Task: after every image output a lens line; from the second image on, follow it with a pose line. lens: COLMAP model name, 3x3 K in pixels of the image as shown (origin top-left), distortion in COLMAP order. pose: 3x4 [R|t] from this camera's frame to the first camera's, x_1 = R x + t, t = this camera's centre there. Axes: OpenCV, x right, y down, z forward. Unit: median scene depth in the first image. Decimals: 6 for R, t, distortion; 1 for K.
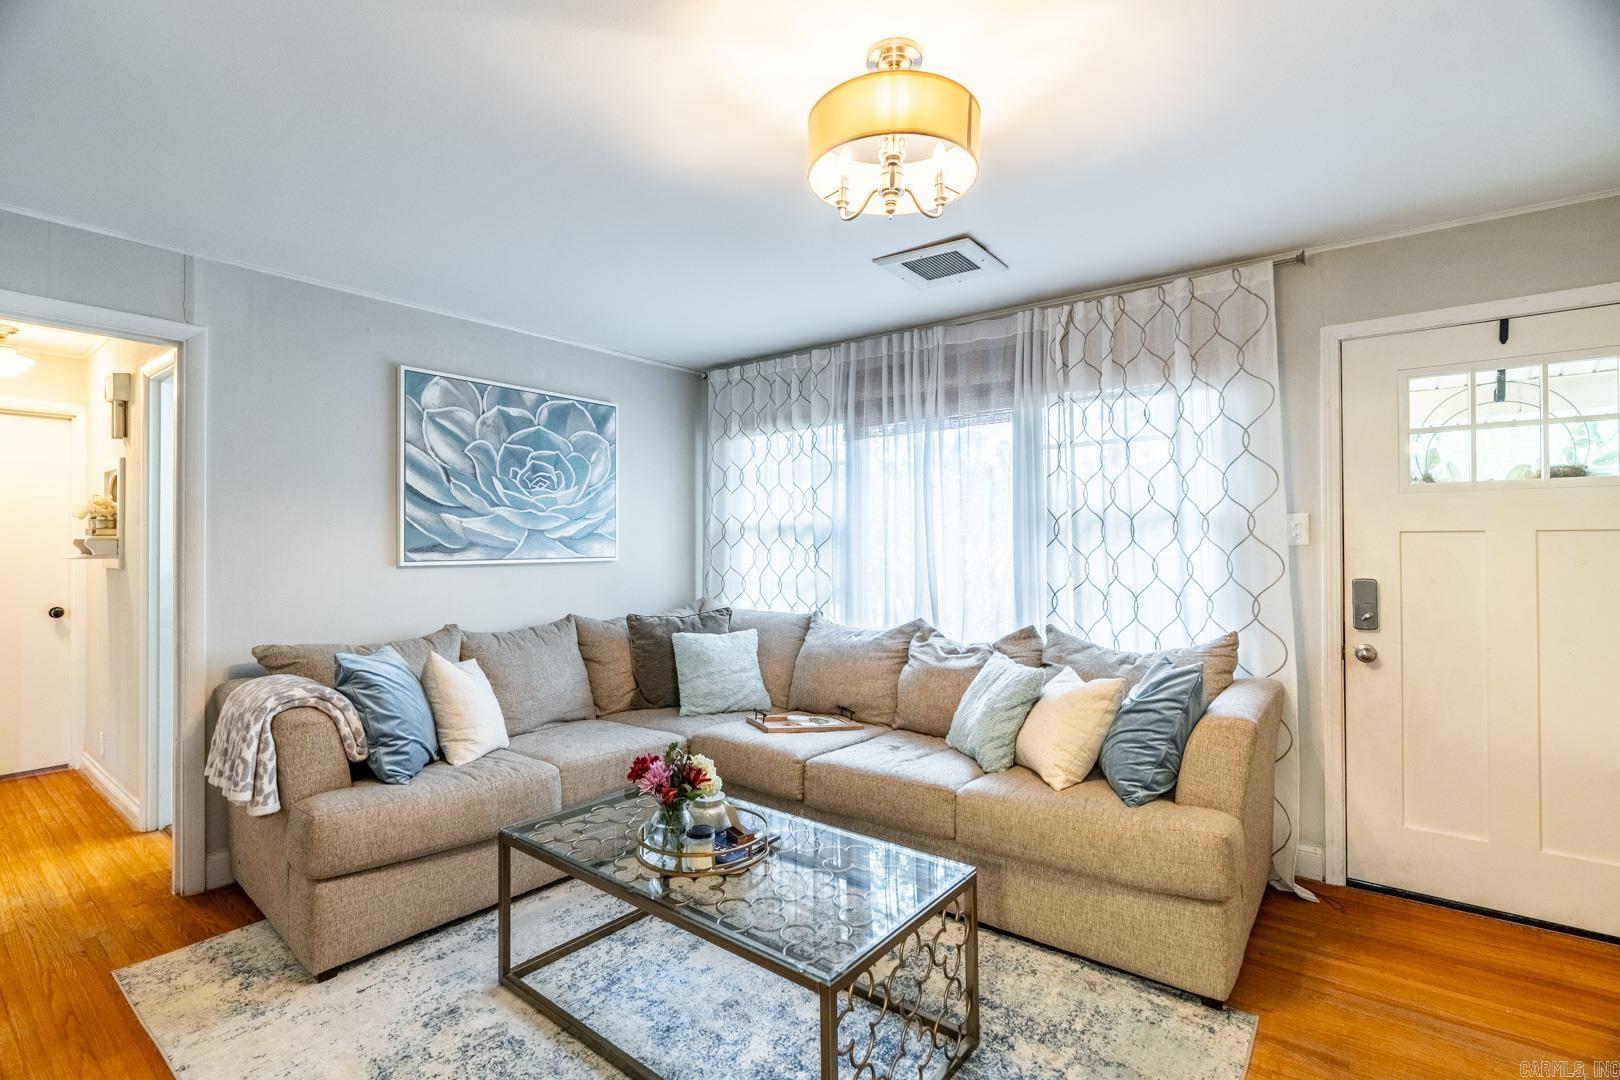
lens RADIAL K [[740.7, 0, 810.0], [0, 740.7, 540.0], [0, 0, 1]] dist [-0.001353, -0.000200]
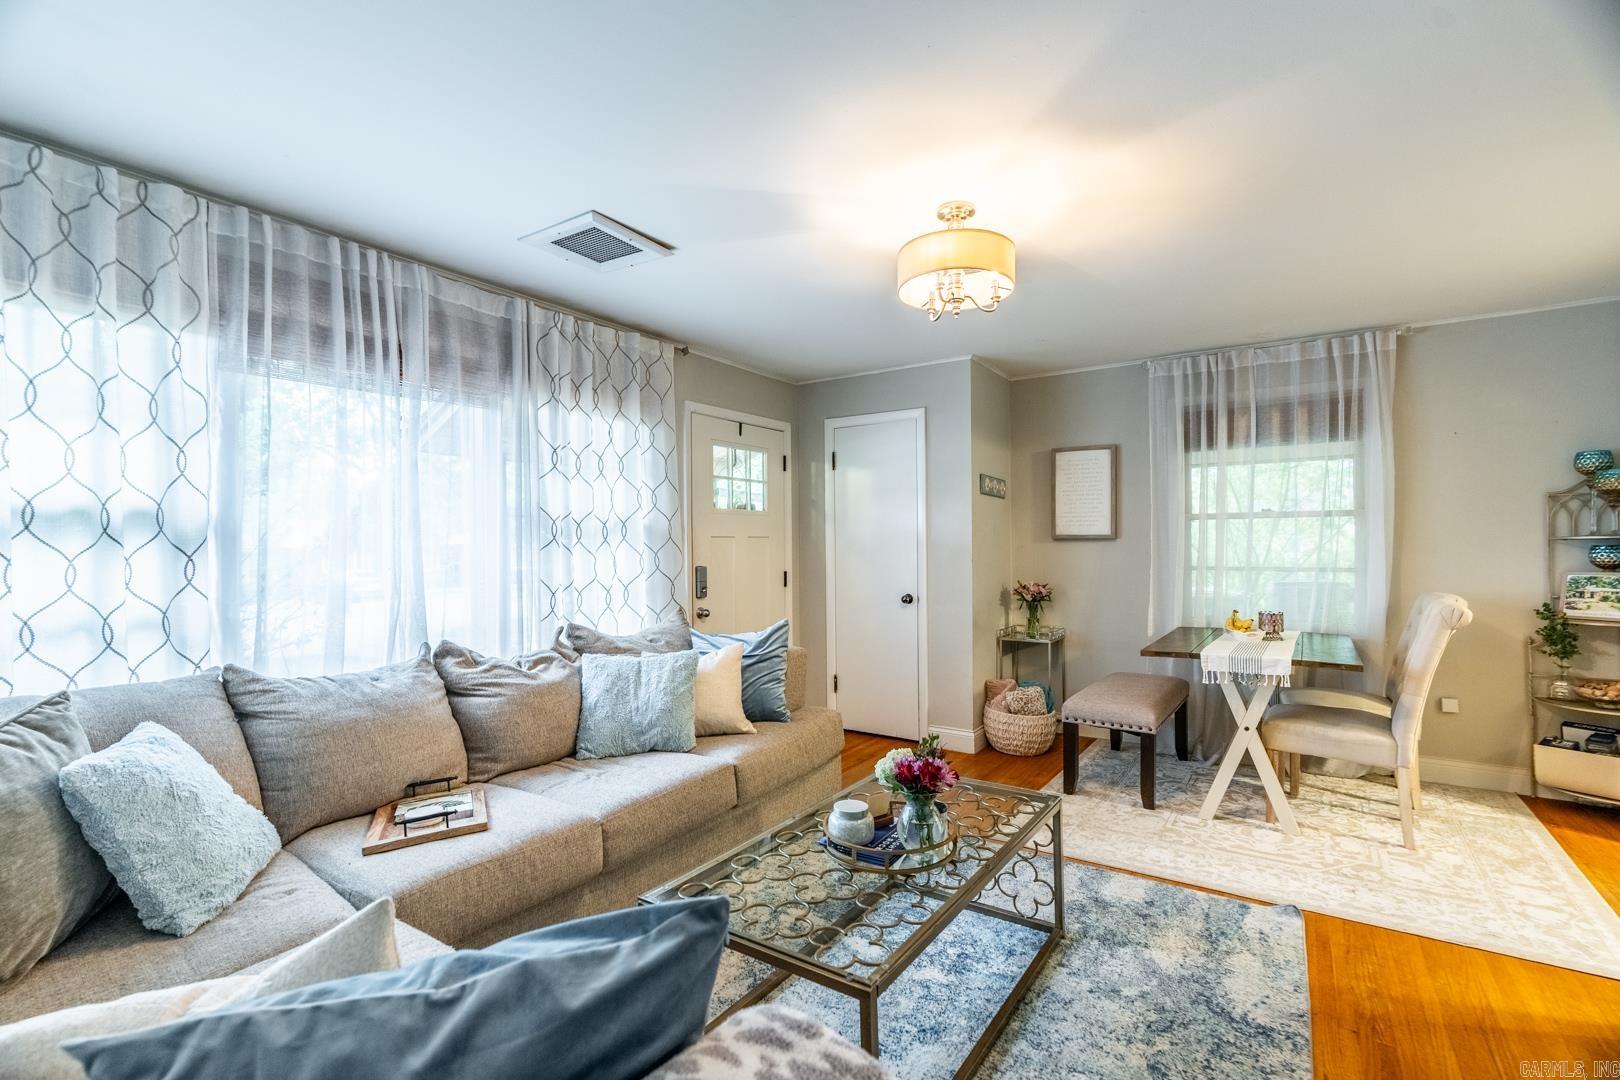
lens RADIAL K [[740.7, 0, 810.0], [0, 740.7, 540.0], [0, 0, 1]] dist [-0.001353, -0.000200]
pose [[-0.066042, 0.001645, 0.997815, -0.781229], [-0.002399, 0.999995, -0.001807, 0.000334], [-0.997814, -0.002513, -0.066038, 0.797065]]
